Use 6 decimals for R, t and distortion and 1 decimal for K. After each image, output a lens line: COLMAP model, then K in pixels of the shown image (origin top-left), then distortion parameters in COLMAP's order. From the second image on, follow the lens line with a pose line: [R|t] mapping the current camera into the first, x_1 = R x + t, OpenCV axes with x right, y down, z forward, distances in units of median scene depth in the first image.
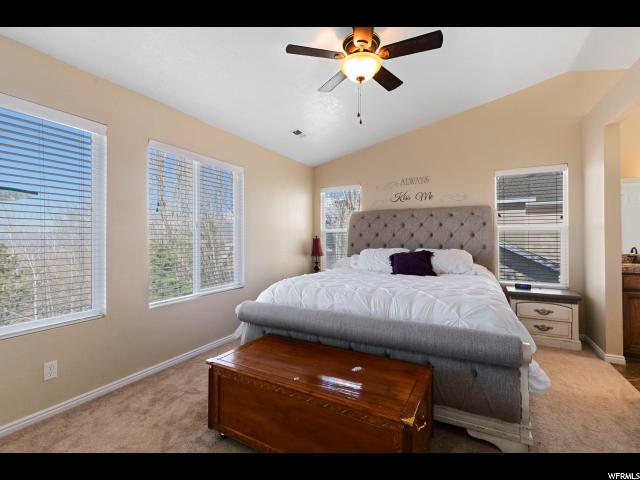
lens RADIAL K [[289.6, 0, 318.1], [0, 289.6, 238.8], [0, 0, 1]] dist [0.007464, 0.000581]
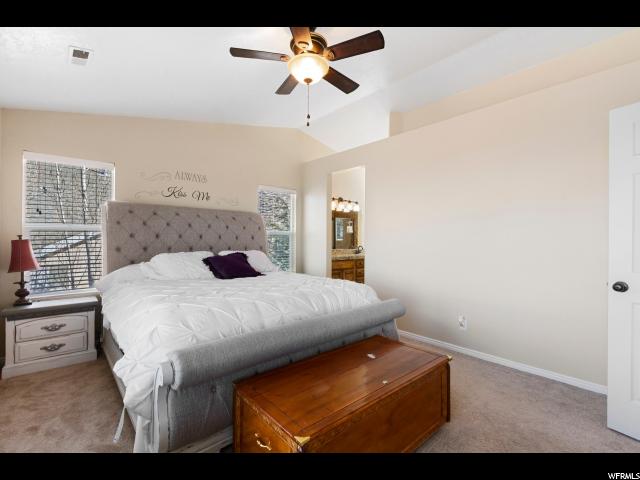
lens RADIAL K [[289.6, 0, 318.4], [0, 289.6, 240.1], [0, 0, 1]] dist [0.007464, 0.000581]
pose [[0.338886, 0.003964, 0.940819, -0.408983], [-0.002820, 0.999991, -0.003197, -0.000201], [-0.940823, -0.001570, 0.338894, 0.329819]]
